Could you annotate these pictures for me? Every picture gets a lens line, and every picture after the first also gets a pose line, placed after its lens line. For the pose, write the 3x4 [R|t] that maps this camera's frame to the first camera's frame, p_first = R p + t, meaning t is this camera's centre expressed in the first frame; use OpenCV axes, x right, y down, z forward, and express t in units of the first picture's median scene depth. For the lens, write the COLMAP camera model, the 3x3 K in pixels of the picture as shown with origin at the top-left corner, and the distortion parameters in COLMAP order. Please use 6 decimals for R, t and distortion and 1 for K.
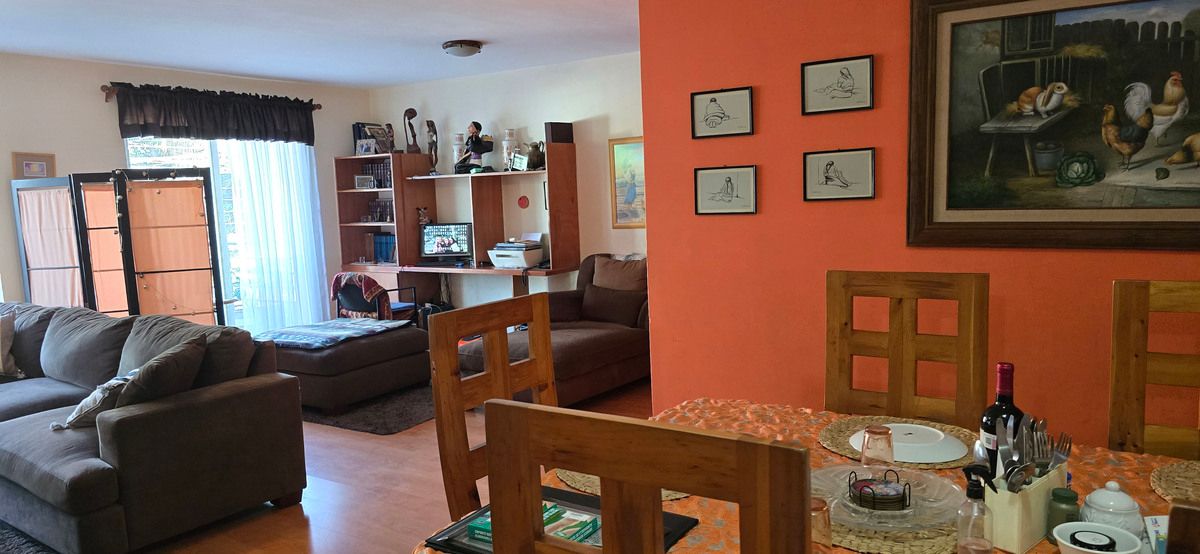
lens RADIAL K [[811.2, 0, 595.0], [0, 811.2, 287.2], [0, 0, 1]] dist [0.043934, -0.037248]
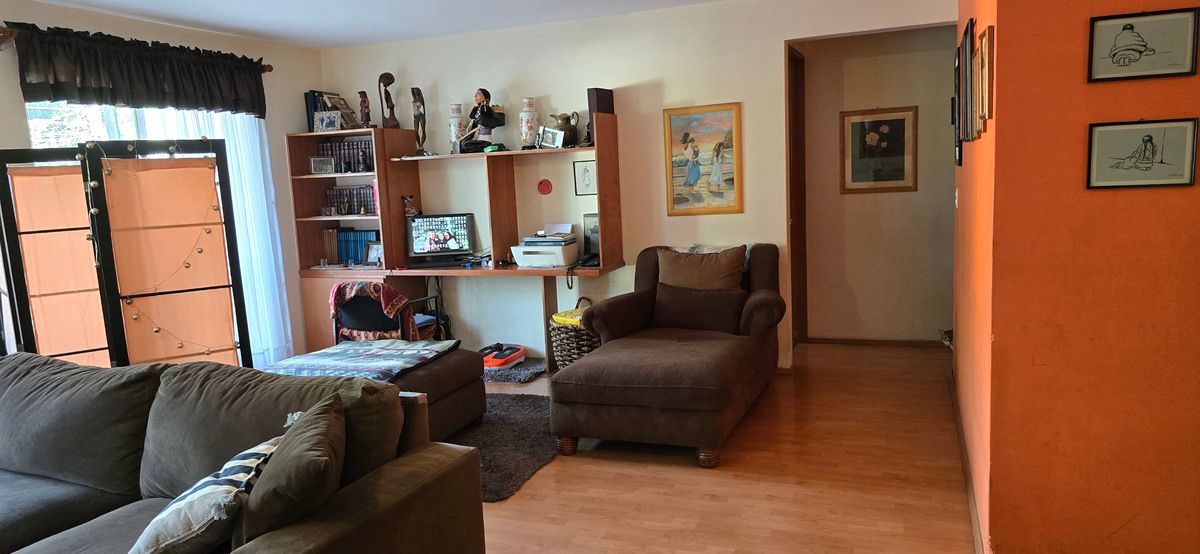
lens RADIAL K [[811.2, 0, 593.7], [0, 811.2, 285.8], [0, 0, 1]] dist [0.043934, -0.037248]
pose [[0.977234, -0.040916, 0.208182, -0.246694], [0.038470, 0.999135, 0.015786, -0.017222], [-0.208647, -0.007418, 0.977963, 0.205036]]
